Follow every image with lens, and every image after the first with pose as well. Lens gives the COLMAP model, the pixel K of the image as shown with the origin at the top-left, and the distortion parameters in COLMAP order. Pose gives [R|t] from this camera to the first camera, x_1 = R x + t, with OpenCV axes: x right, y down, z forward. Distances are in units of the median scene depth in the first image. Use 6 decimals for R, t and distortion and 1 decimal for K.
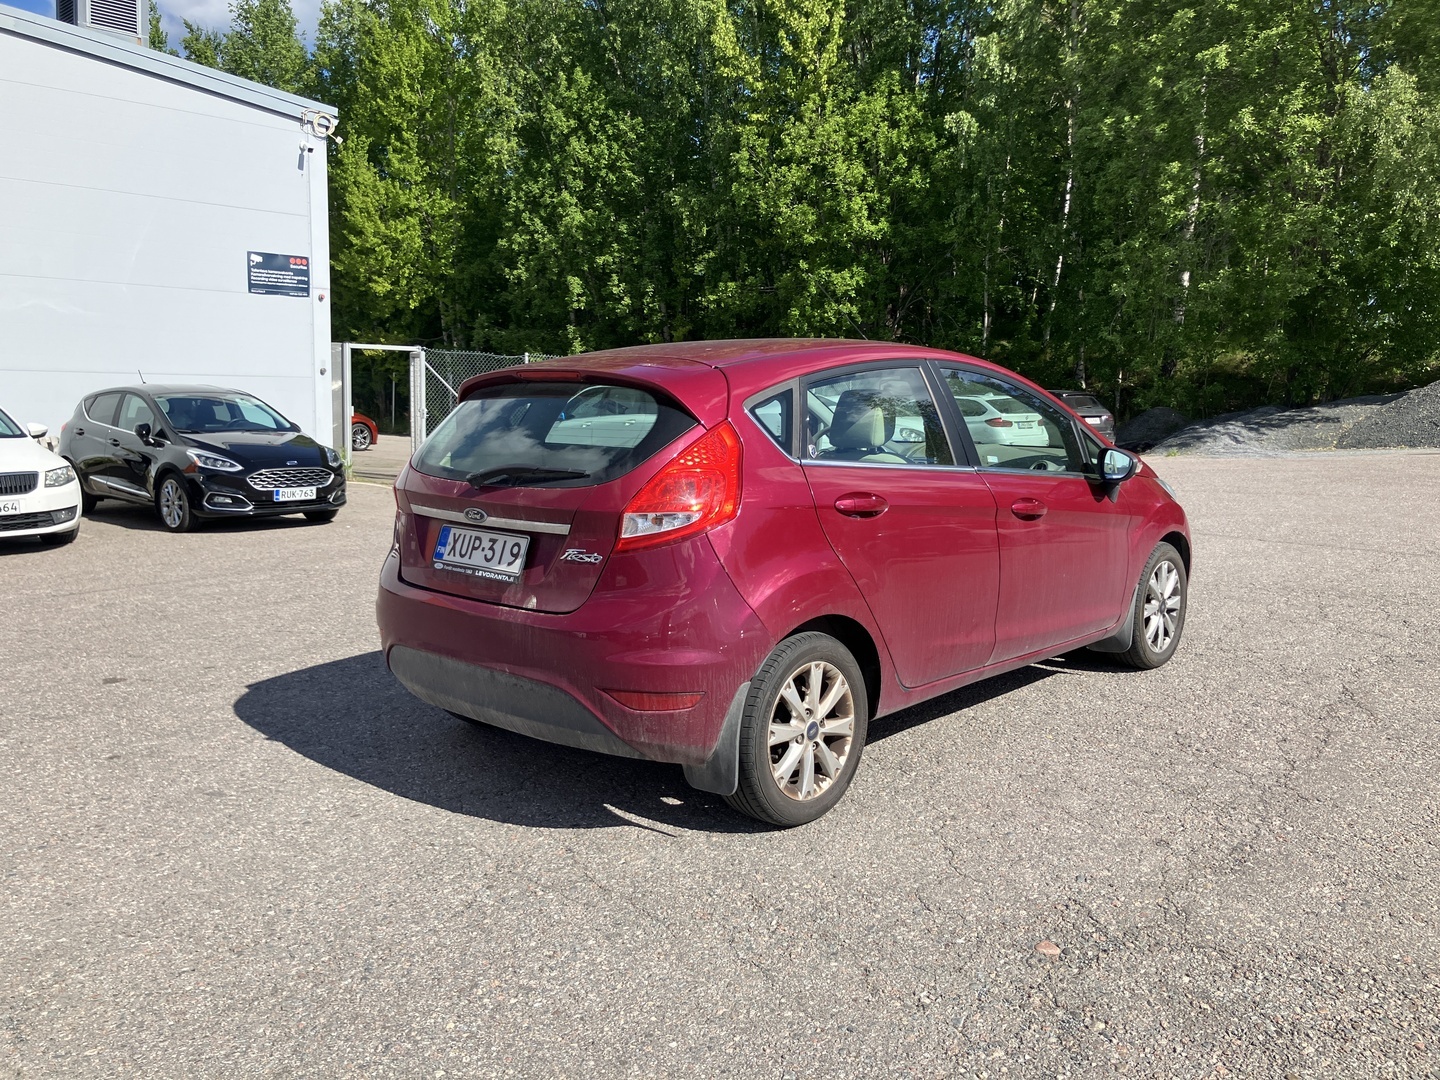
lens RADIAL K [[1176.4, 0, 717.1], [0, 1176.4, 549.2], [0, 0, 1]] dist [0.006154, 0.003750]
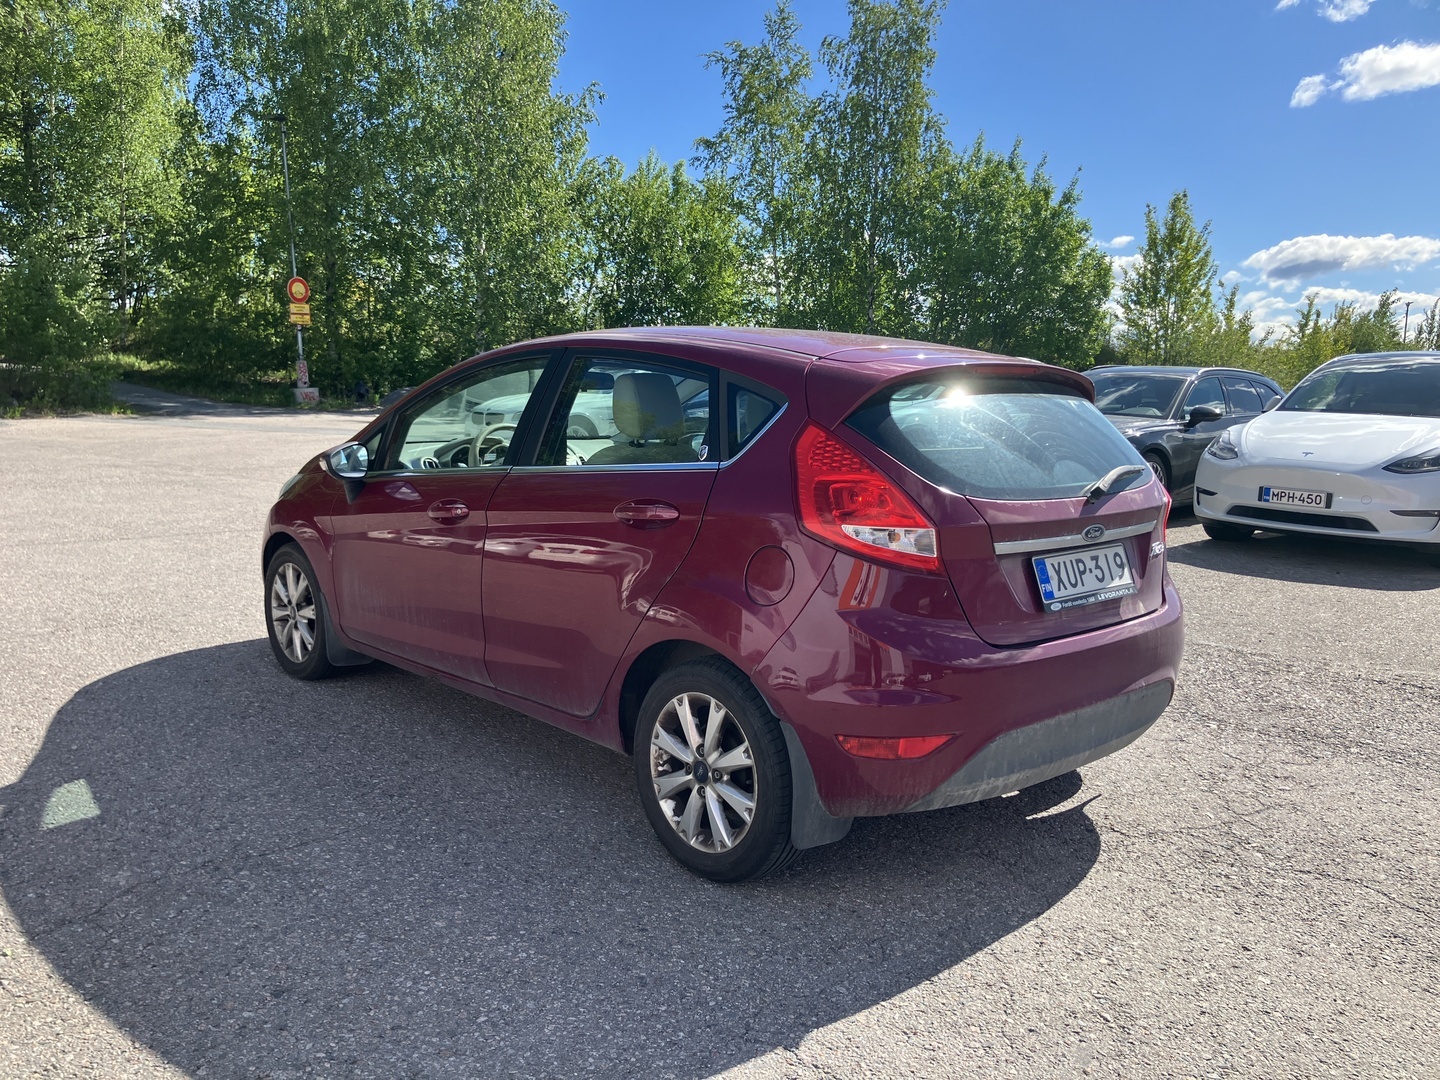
lens RADIAL K [[1176.4, 0, 717.1], [0, 1176.4, 549.2], [0, 0, 1]] dist [0.006154, 0.003750]
pose [[0.091366, -0.144931, 0.985214, -0.915900], [0.128476, 0.982800, 0.132661, -0.141498], [-0.987495, 0.114456, 0.108415, 0.991960]]
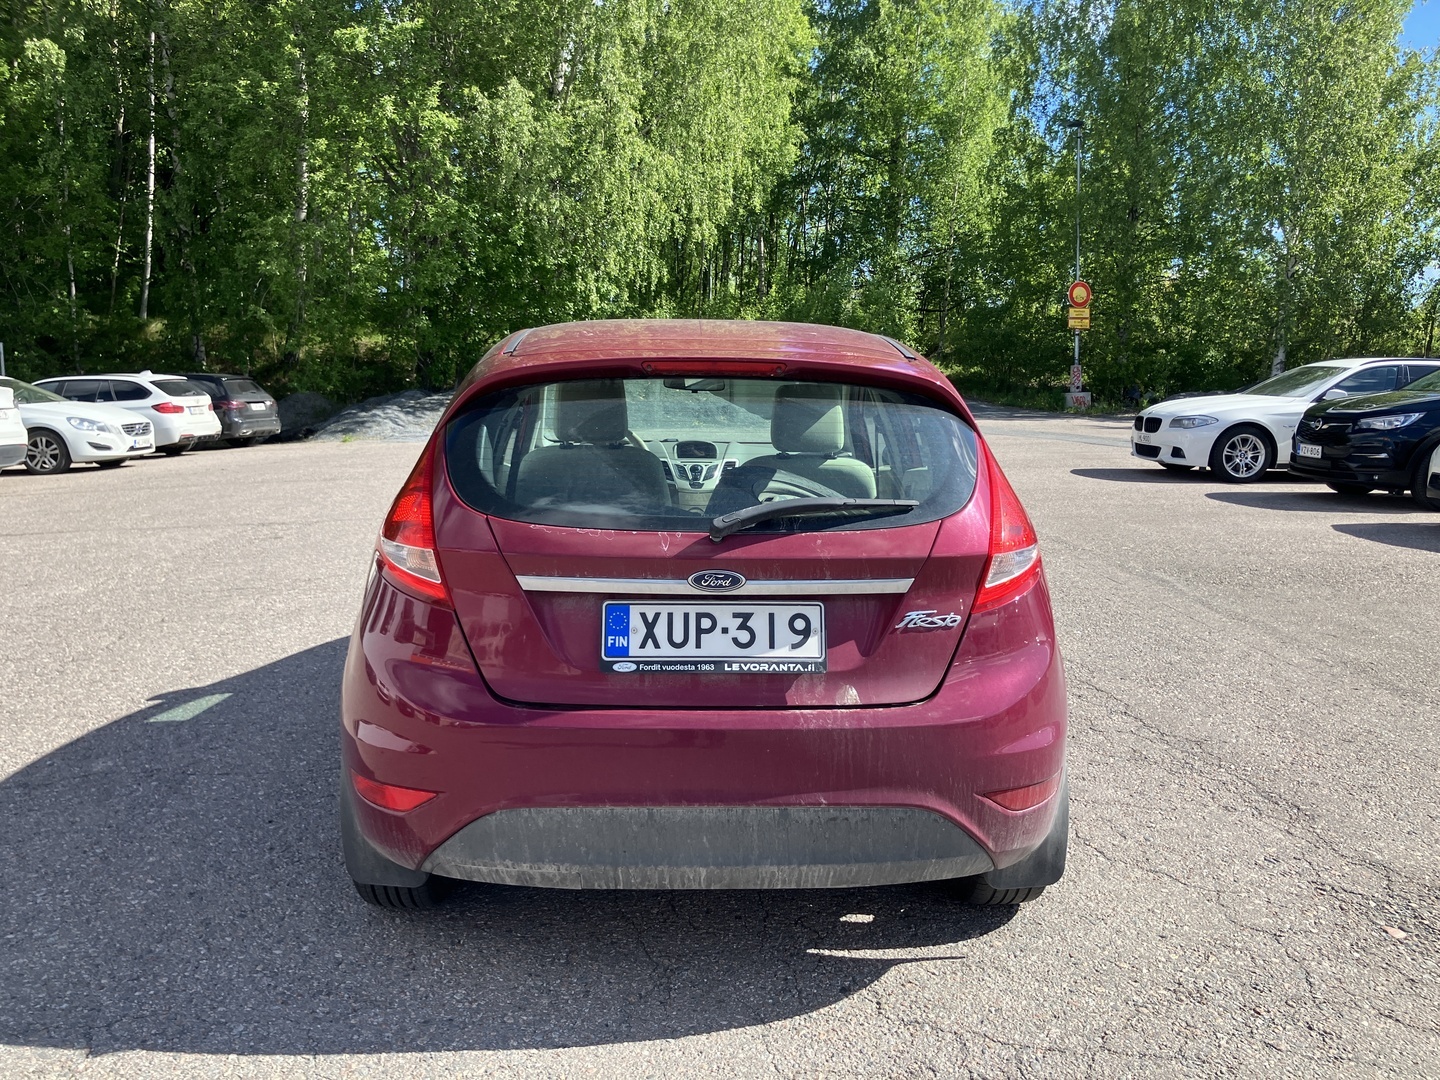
lens RADIAL K [[1196.5, 0, 720.0], [0, 1196.5, 540.0], [0, 0, 1]] dist [0.009382, 0.000066]
pose [[0.708092, -0.091281, 0.700195, -0.562128], [0.087719, 0.995299, 0.041044, -0.066116], [-0.700650, 0.032358, 0.712771, 0.437976]]
